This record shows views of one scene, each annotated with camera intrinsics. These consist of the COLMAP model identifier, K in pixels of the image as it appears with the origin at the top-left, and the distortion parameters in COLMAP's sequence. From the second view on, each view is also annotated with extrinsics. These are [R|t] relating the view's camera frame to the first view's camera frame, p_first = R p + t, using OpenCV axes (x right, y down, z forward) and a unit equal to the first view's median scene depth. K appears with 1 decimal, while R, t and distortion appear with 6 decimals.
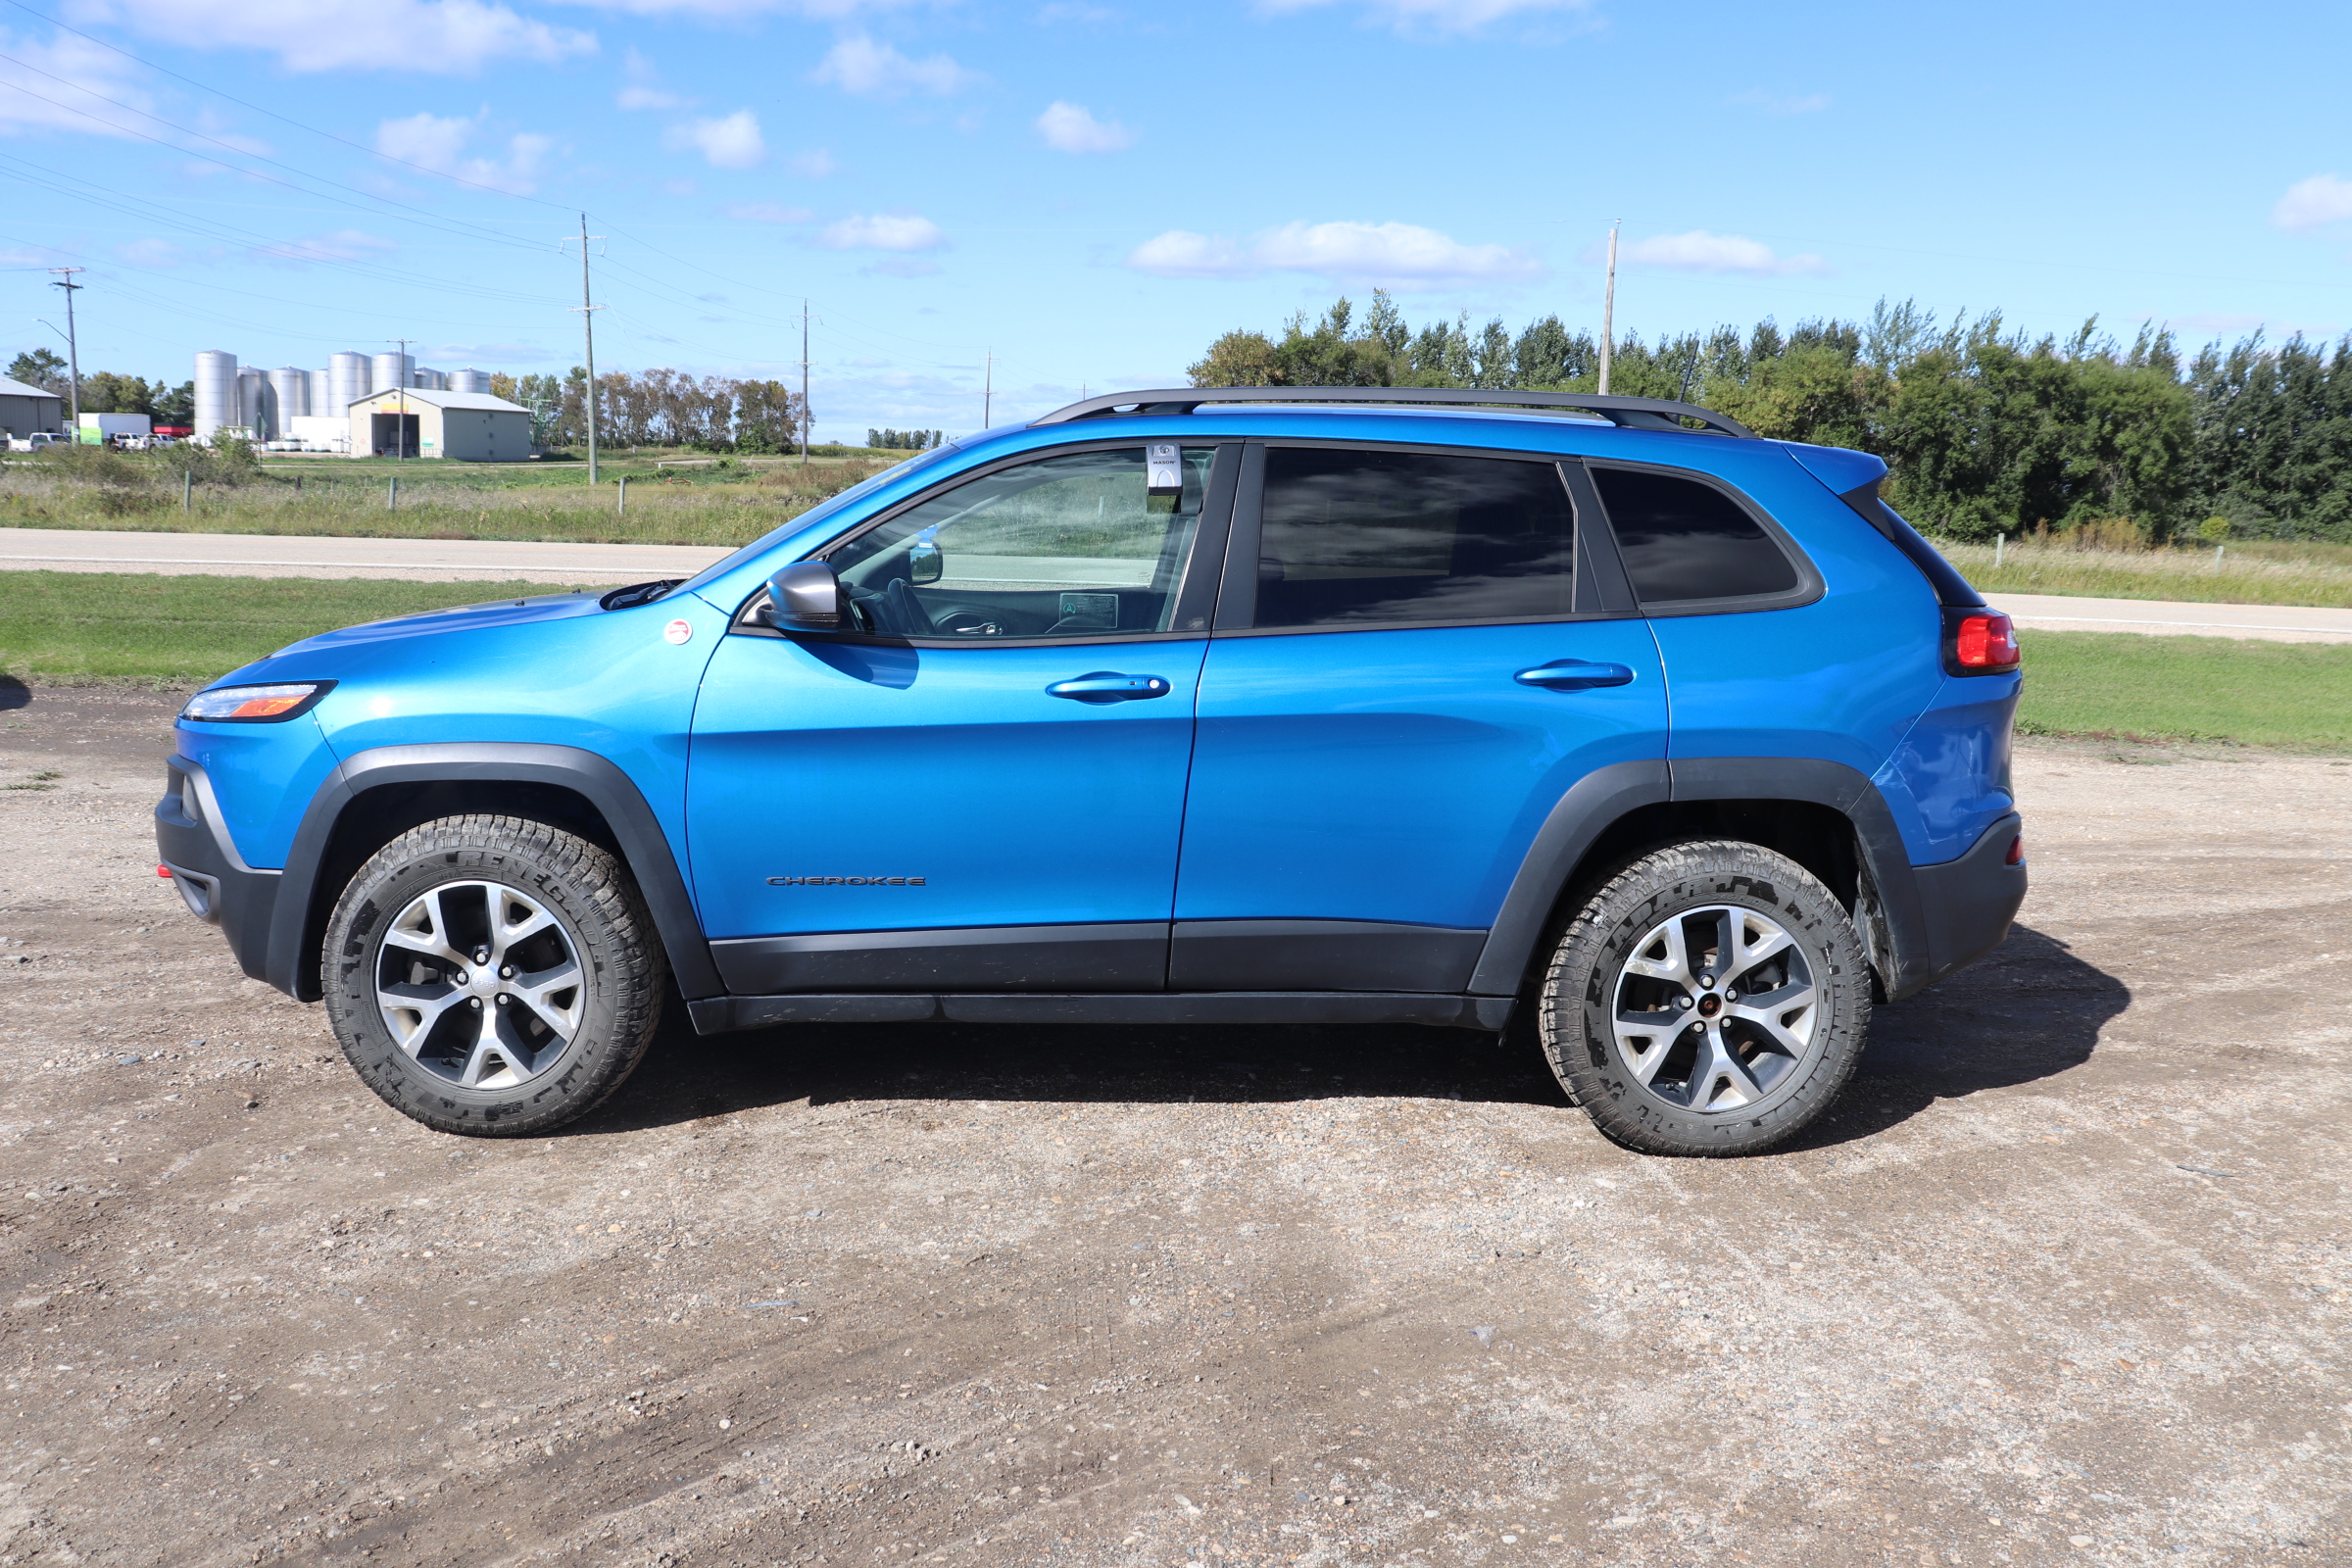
lens RADIAL K [[1938.3, 0, 1178.8], [0, 1938.3, 756.4], [0, 0, 1]] dist [-0.174924, 0.161416]
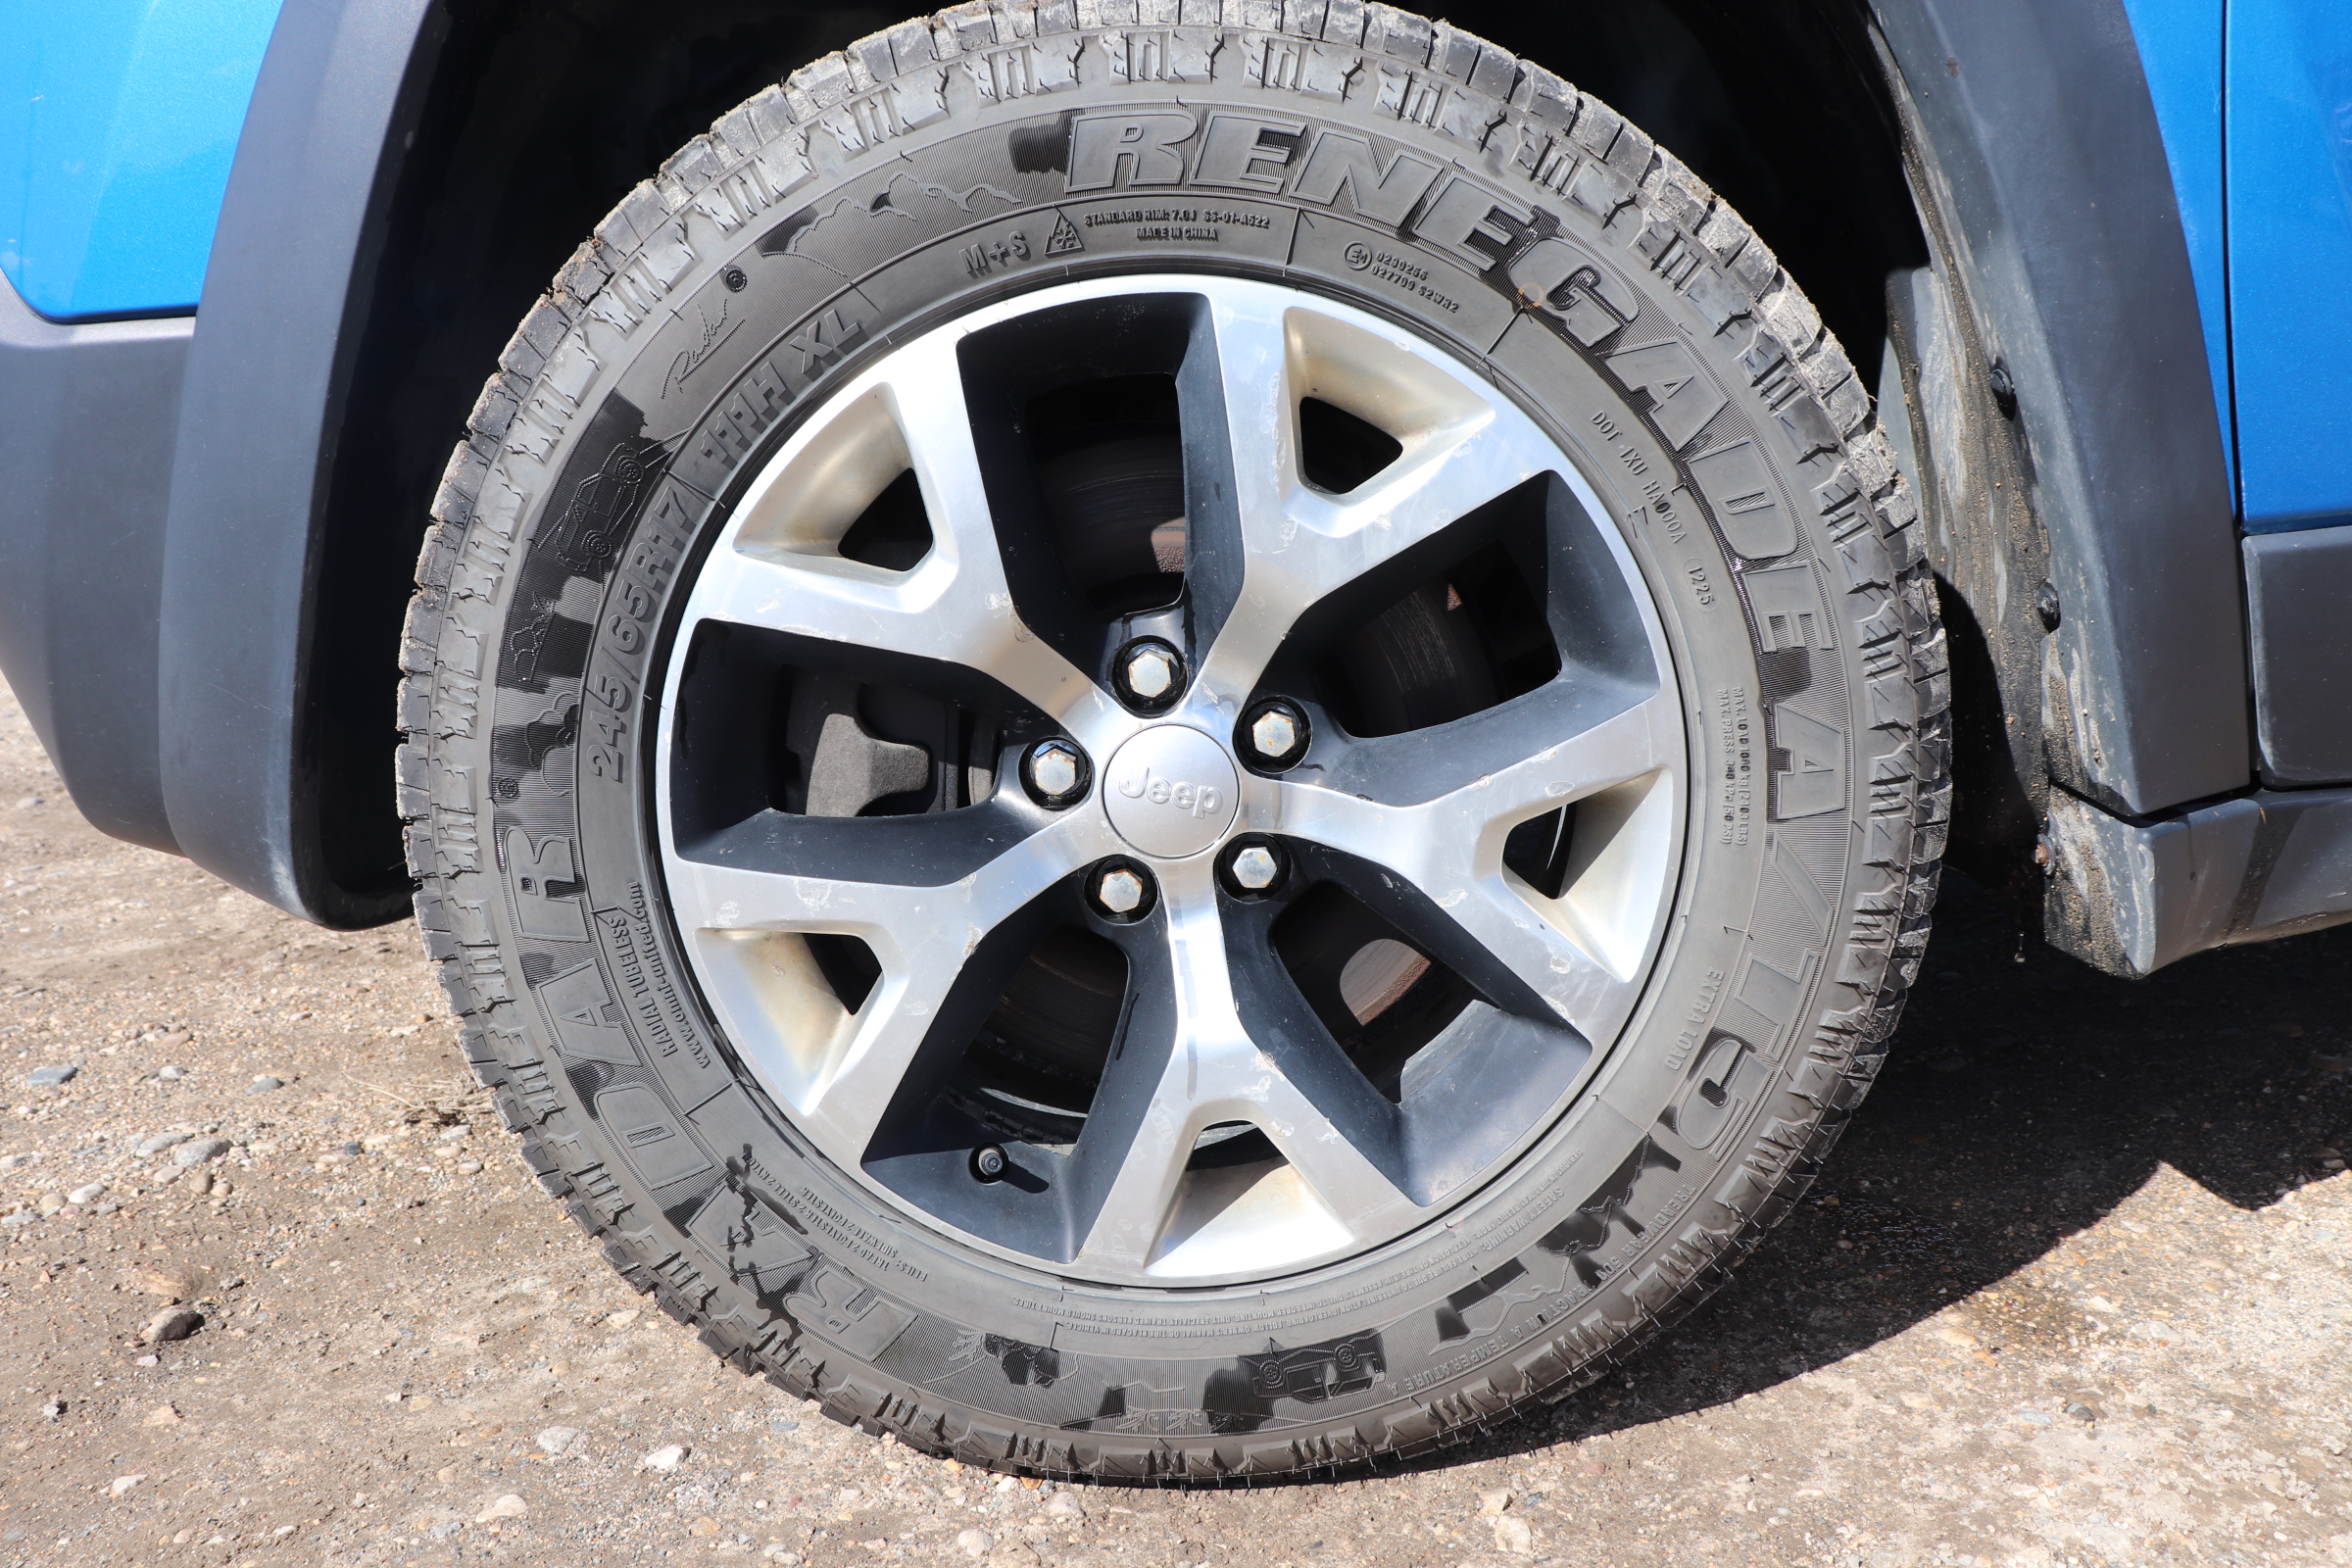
lens RADIAL K [[1938.3, 0, 1178.8], [0, 1938.3, 756.4], [0, 0, 1]] dist [-0.174924, 0.161416]
pose [[0.998044, -0.044922, -0.043471, -0.357511], [0.046835, 0.997932, 0.044029, 0.106539], [0.041403, -0.045978, 0.998084, 0.787675]]
